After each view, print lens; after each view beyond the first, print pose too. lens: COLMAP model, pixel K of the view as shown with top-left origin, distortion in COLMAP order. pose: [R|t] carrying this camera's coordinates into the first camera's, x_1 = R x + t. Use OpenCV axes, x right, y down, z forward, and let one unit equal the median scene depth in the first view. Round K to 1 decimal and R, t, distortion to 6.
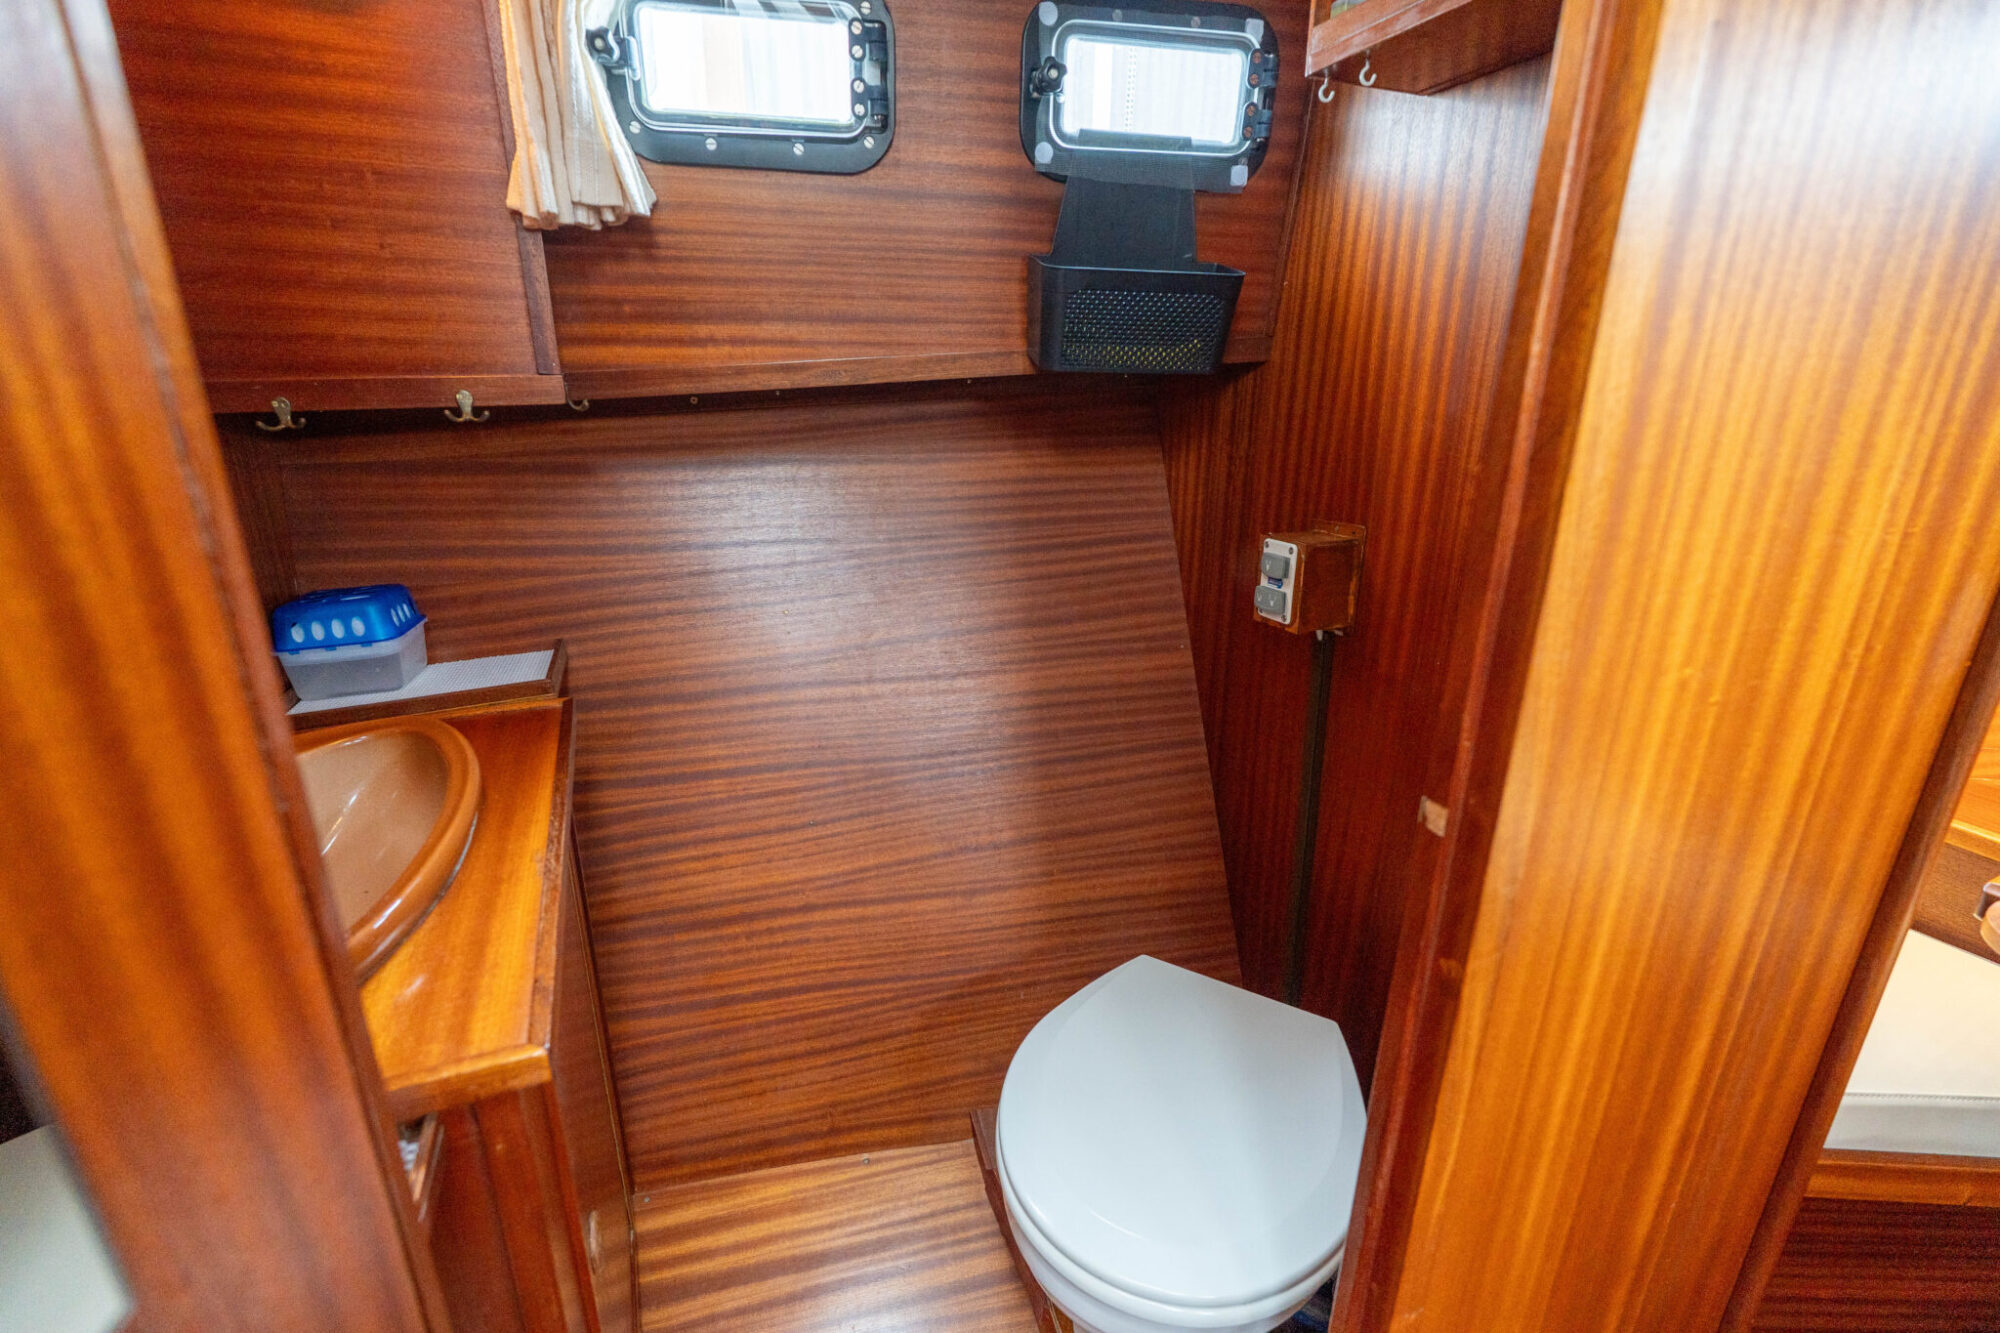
lens RADIAL K [[876.4, 0, 999.0], [0, 876.4, 668.7], [0, 0, 1]] dist [-0.002898, -0.000123]
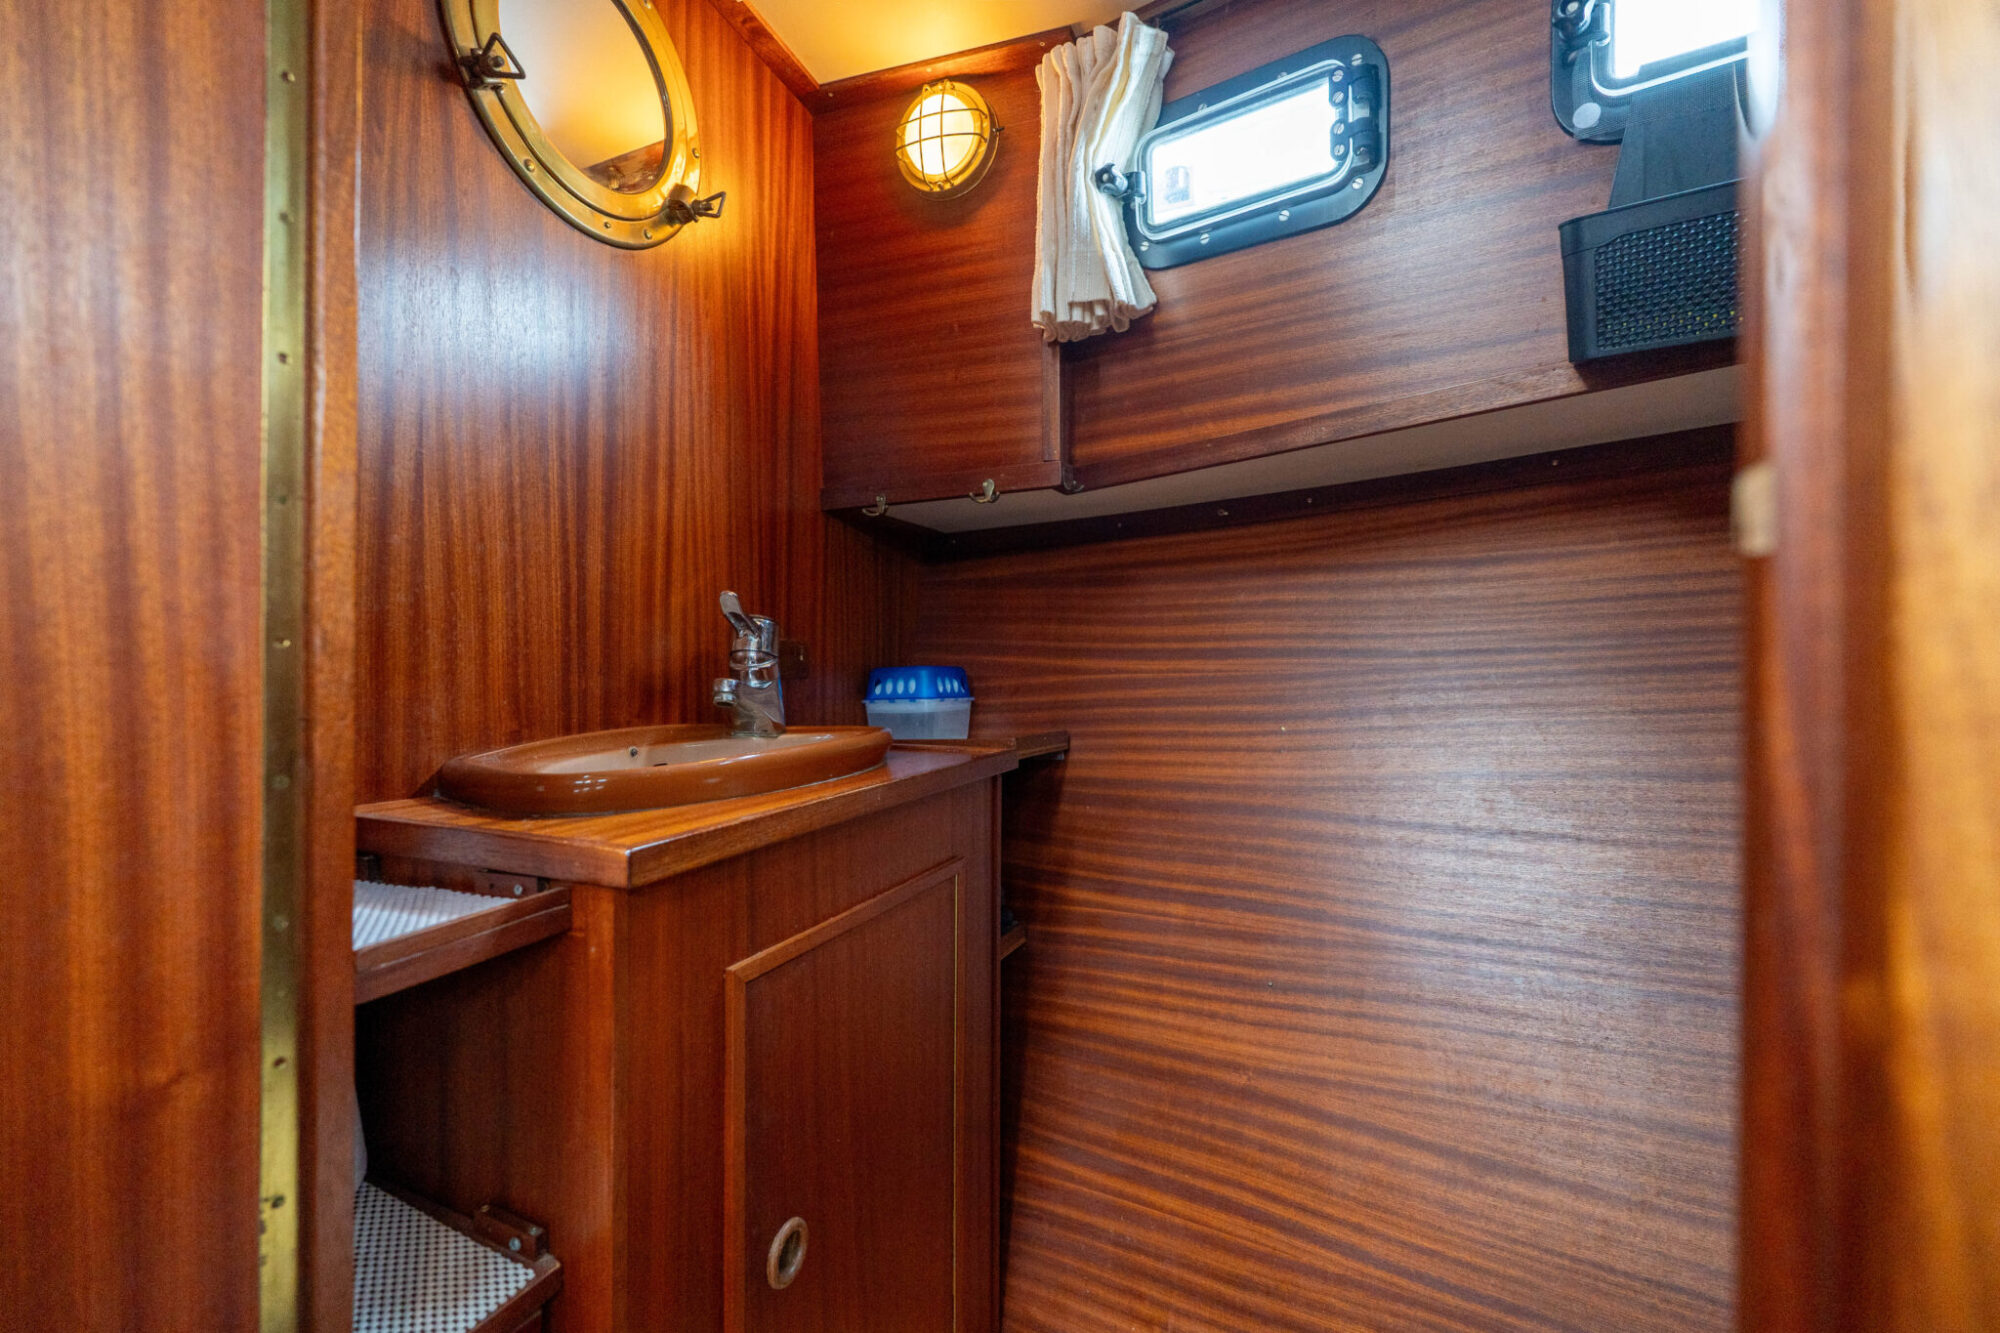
lens RADIAL K [[884.1, 0, 1000.0], [0, 884.1, 666.5], [0, 0, 1]] dist [-0.005283, 0.000129]
pose [[0.686822, -0.001476, -0.726824, 0.263947], [-0.233368, 0.946603, -0.222447, 0.180401], [0.688342, 0.322399, 0.649803, 0.281100]]
